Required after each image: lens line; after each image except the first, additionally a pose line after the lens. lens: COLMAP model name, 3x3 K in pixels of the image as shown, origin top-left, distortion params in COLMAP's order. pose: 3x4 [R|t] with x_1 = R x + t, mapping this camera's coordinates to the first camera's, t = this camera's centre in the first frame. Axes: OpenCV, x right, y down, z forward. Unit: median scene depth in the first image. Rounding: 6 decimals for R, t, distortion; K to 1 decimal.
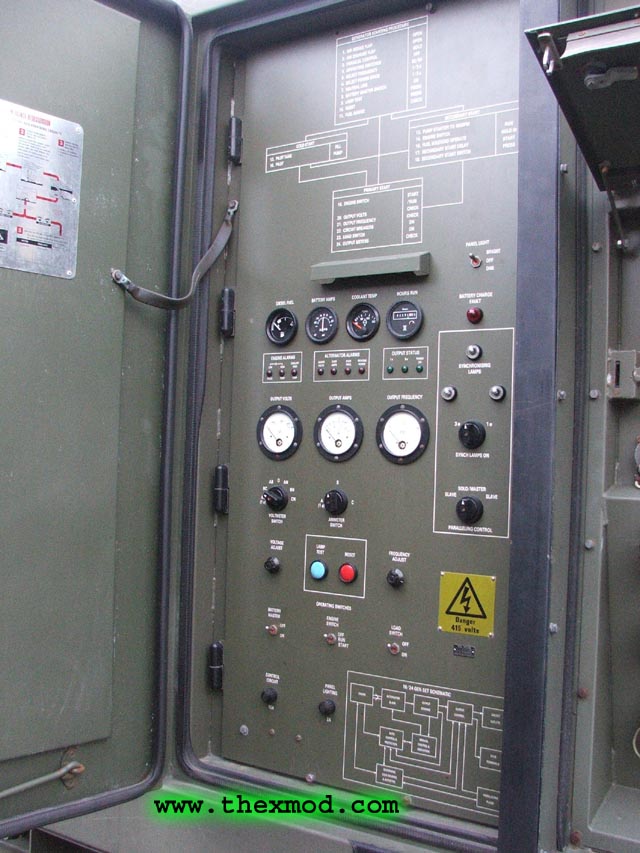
lens RADIAL K [[919.8, 0, 319.8], [0, 919.8, 426.9], [0, 0, 1]] dist [-0.146957, 0.000000]
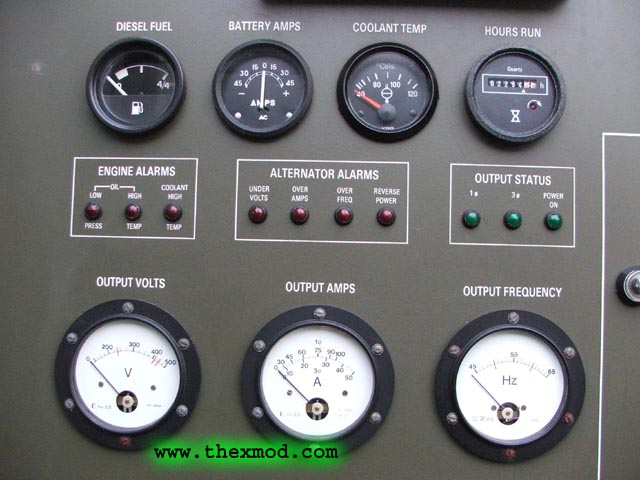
lens RADIAL K [[690.1, 0, 320.2], [0, 690.1, 239.6], [0, 0, 1]] dist [-0.146957, 0.000000]
pose [[0.853121, 0.017957, 0.521404, -0.124071], [-0.015972, 0.999838, -0.008300, -0.048541], [-0.521469, -0.001247, 0.853269, 0.757448]]
